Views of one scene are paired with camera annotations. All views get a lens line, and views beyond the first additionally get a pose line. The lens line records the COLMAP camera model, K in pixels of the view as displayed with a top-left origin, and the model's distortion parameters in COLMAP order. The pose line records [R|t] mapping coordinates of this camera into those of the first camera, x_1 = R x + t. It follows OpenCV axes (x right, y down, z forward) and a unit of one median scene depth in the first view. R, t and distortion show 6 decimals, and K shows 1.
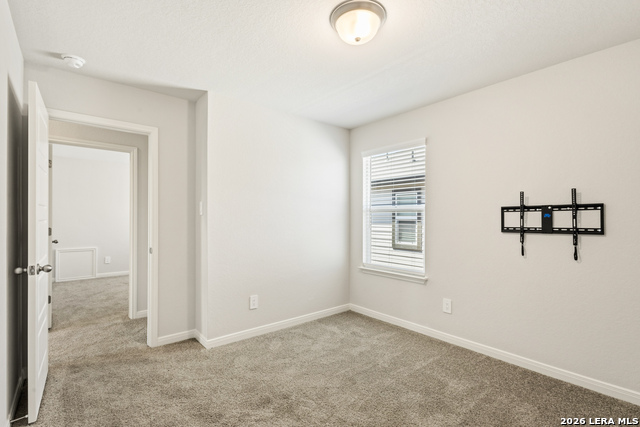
lens RADIAL K [[300.2, 0, 322.4], [0, 300.2, 217.9], [0, 0, 1]] dist [0.003308, 0.000237]
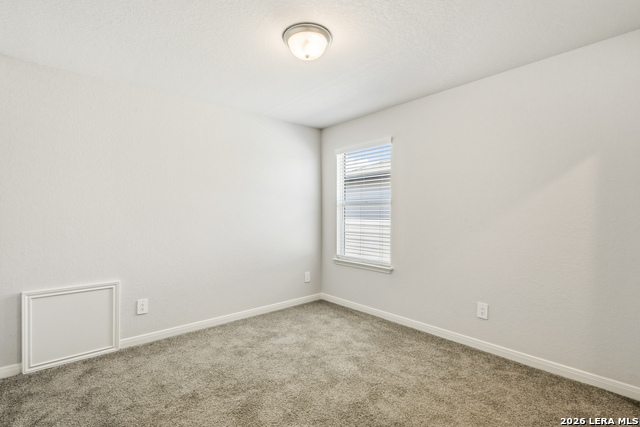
lens RADIAL K [[300.2, 0, 317.6], [0, 300.2, 209.8], [0, 0, 1]] dist [0.003308, 0.000237]
pose [[0.999780, -0.006855, 0.019812, 0.056666], [0.007039, 0.999933, -0.009207, 0.000819], [-0.019748, 0.009345, 0.999761, -0.060544]]
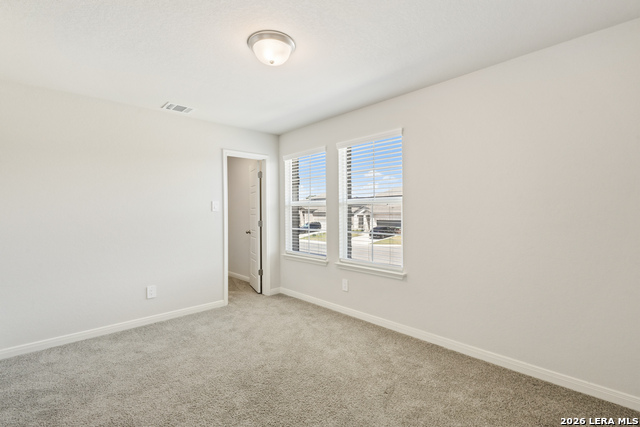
lens RADIAL K [[348.5, 0, 319.9], [0, 348.5, 219.1], [0, 0, 1]] dist [-0.000262, 0.000008]
pose [[0.999761, -0.001406, -0.021804, 0.269121], [0.001875, 0.999766, 0.021547, -0.002080], [0.021768, -0.021582, 0.999530, -0.313928]]
